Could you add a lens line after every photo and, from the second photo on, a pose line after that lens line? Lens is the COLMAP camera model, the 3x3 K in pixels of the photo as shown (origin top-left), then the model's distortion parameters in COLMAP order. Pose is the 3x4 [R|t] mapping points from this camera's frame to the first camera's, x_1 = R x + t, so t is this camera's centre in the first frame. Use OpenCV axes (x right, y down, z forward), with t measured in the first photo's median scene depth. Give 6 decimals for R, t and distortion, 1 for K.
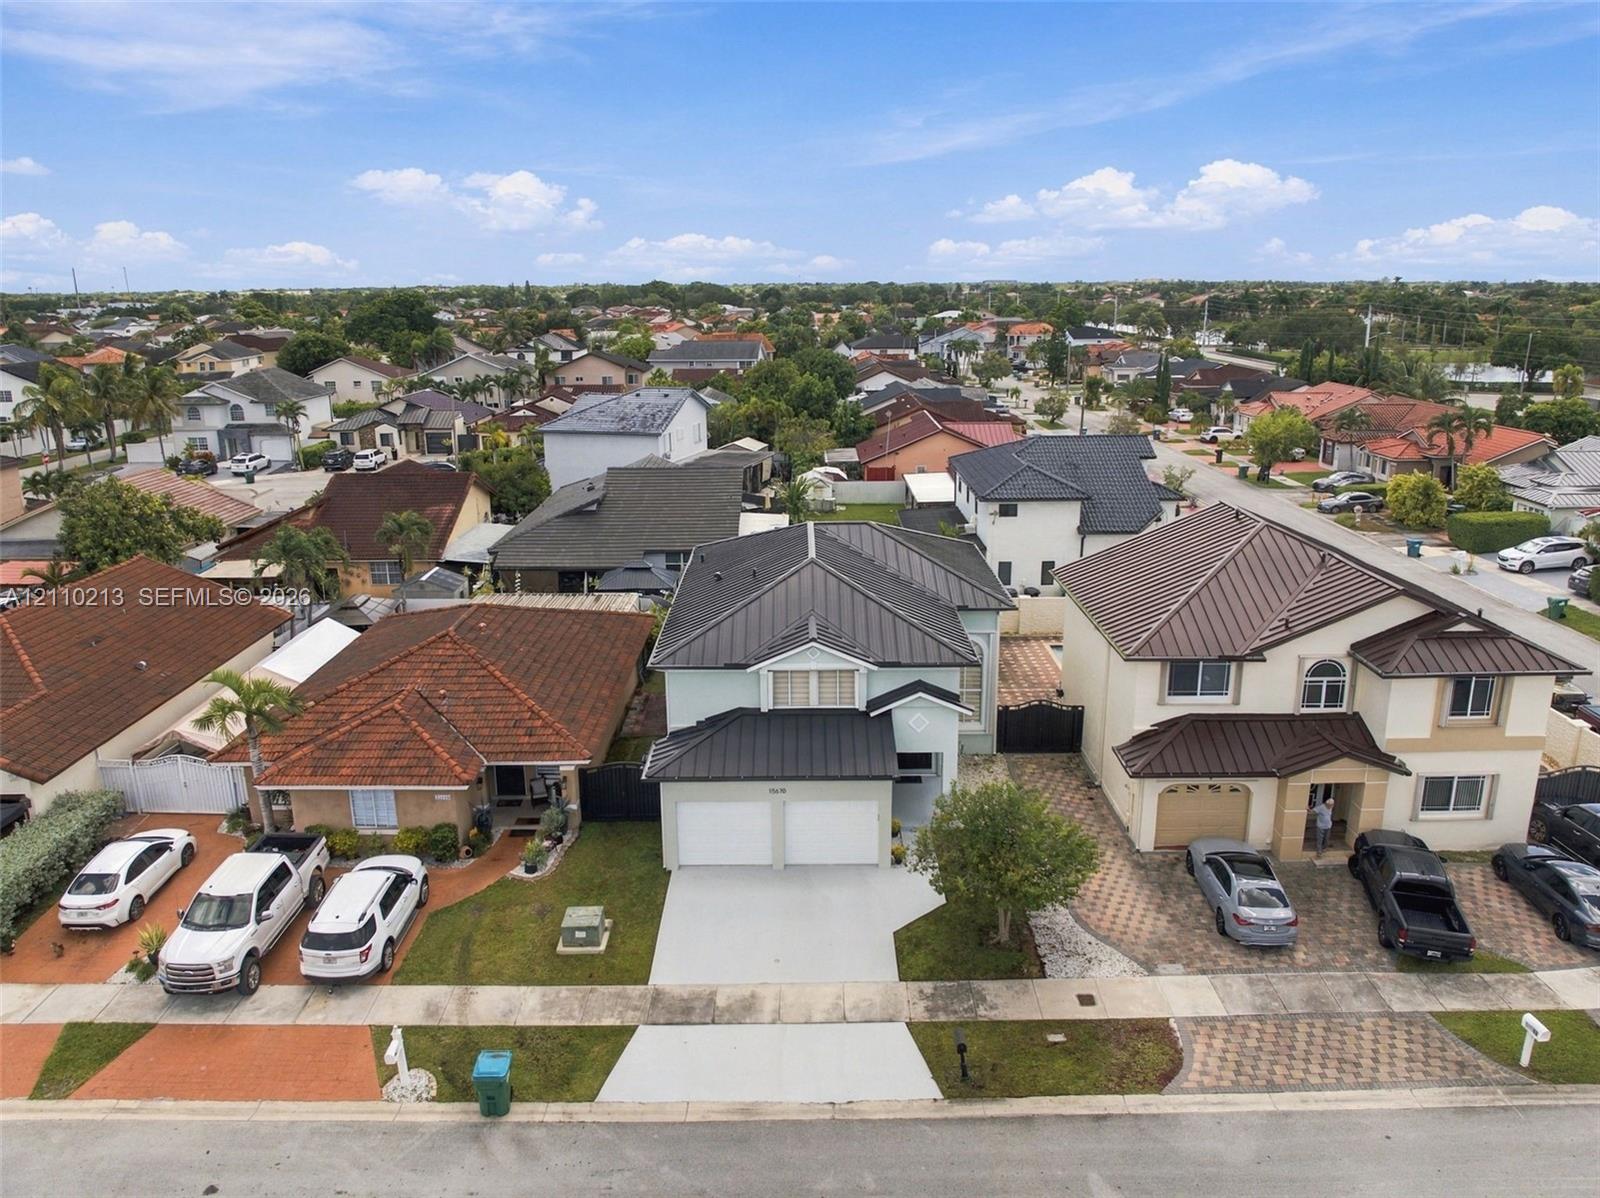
lens RADIAL K [[1122.5, 0, 806.6], [0, 1122.5, 599.5], [0, 0, 1]] dist [-0.007479, -0.002443]
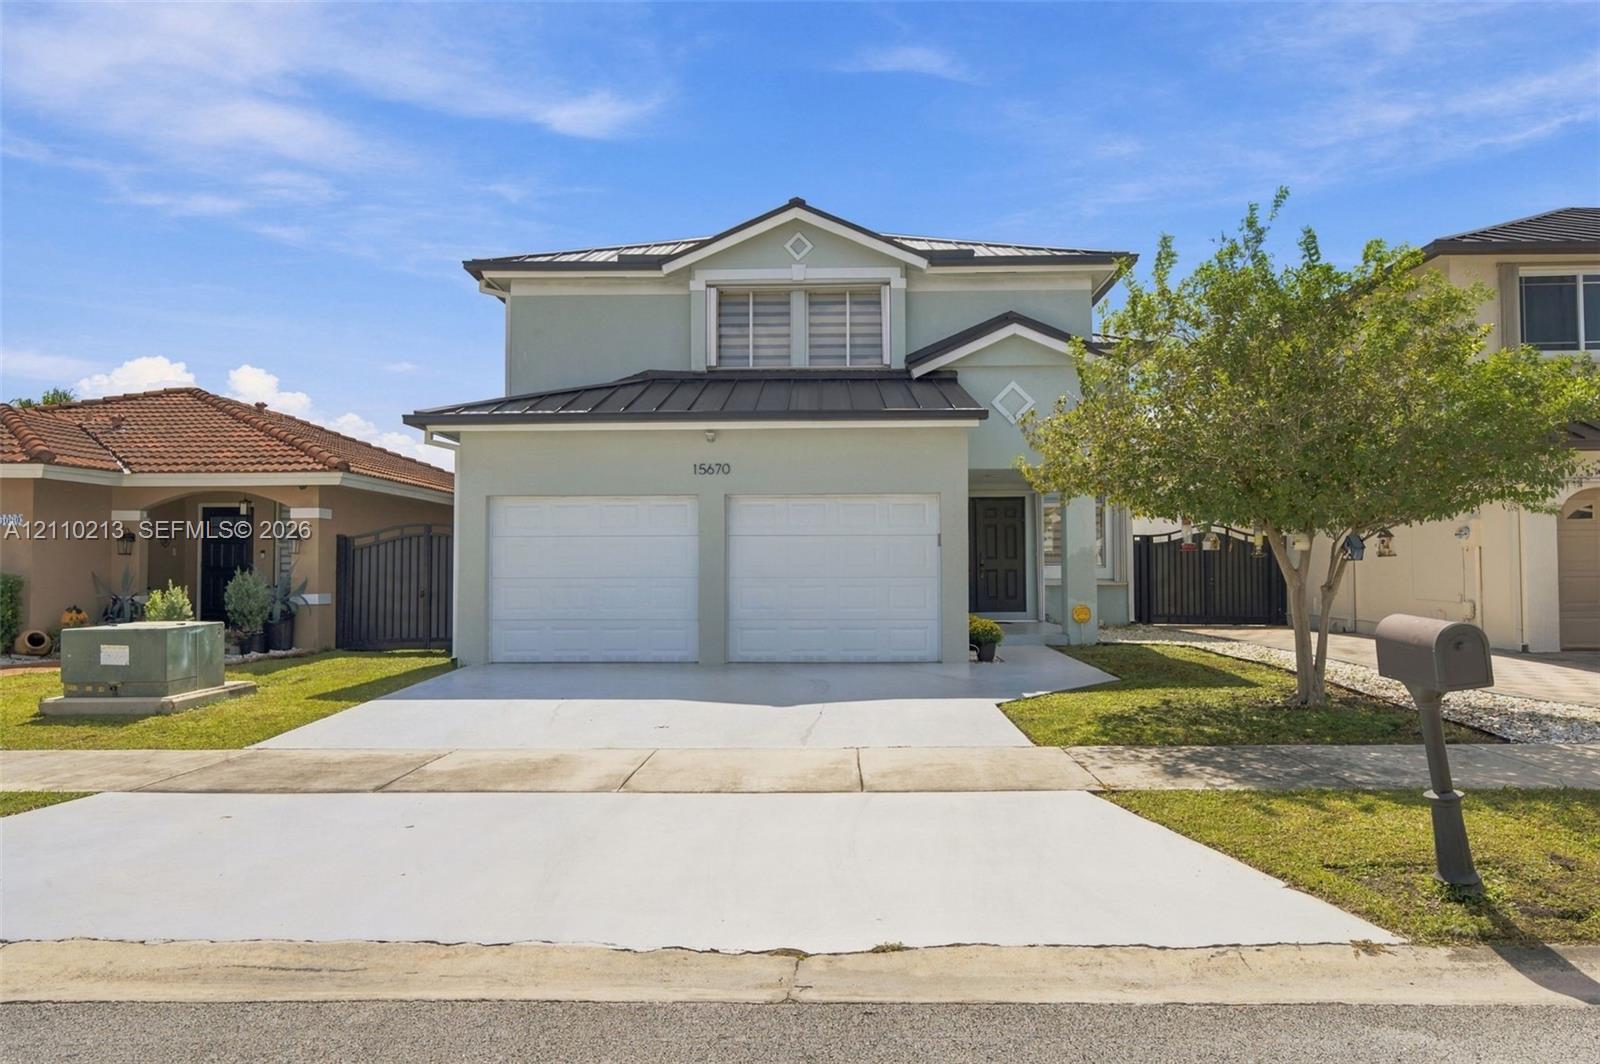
lens RADIAL K [[1075.4, 0, 801.7], [0, 1075.4, 524.2], [0, 0, 1]] dist [-0.011087, 0.007338]
pose [[0.999617, 0.000511, -0.027652, 0.020708], [-0.008814, 0.953583, -0.301002, 0.307595], [0.026214, 0.301130, 0.953223, 0.575958]]
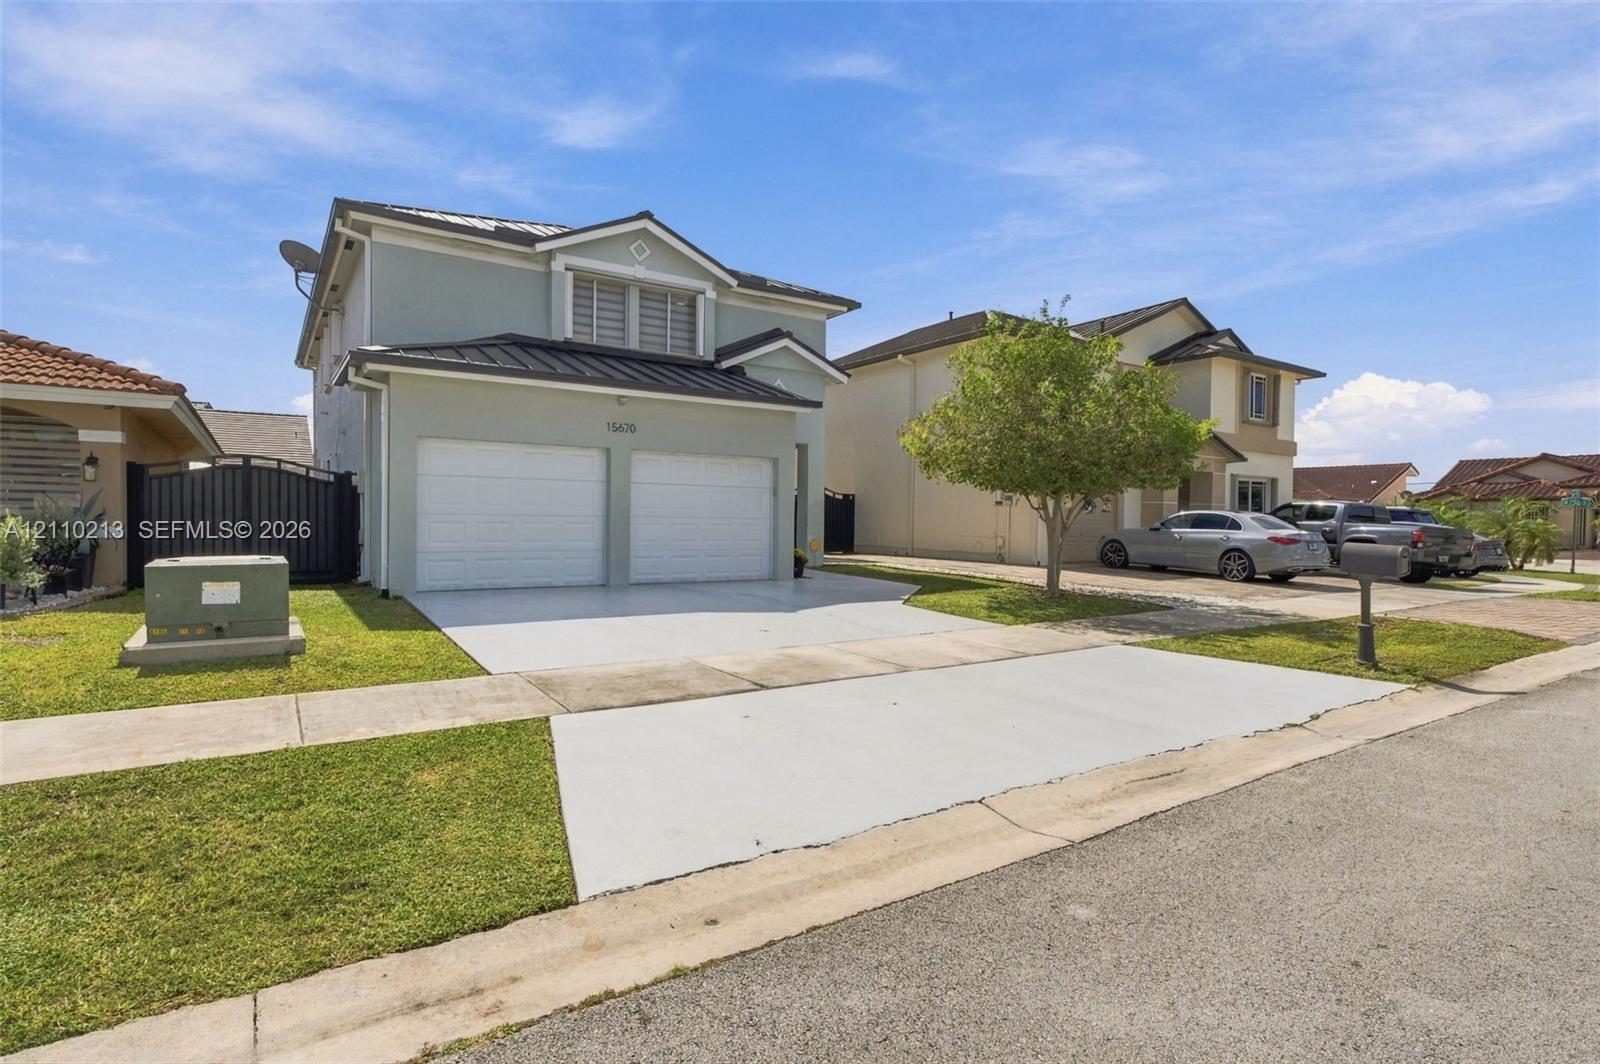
lens RADIAL K [[820.7, 0, 813.5], [0, 820.7, 536.9], [0, 0, 1]] dist [0.007179, 0.000735]
pose [[0.831254, 0.004693, 0.555873, -0.164153], [0.124361, 0.973050, -0.194185, 0.299740], [-0.541803, 0.230546, 0.808268, 0.612430]]
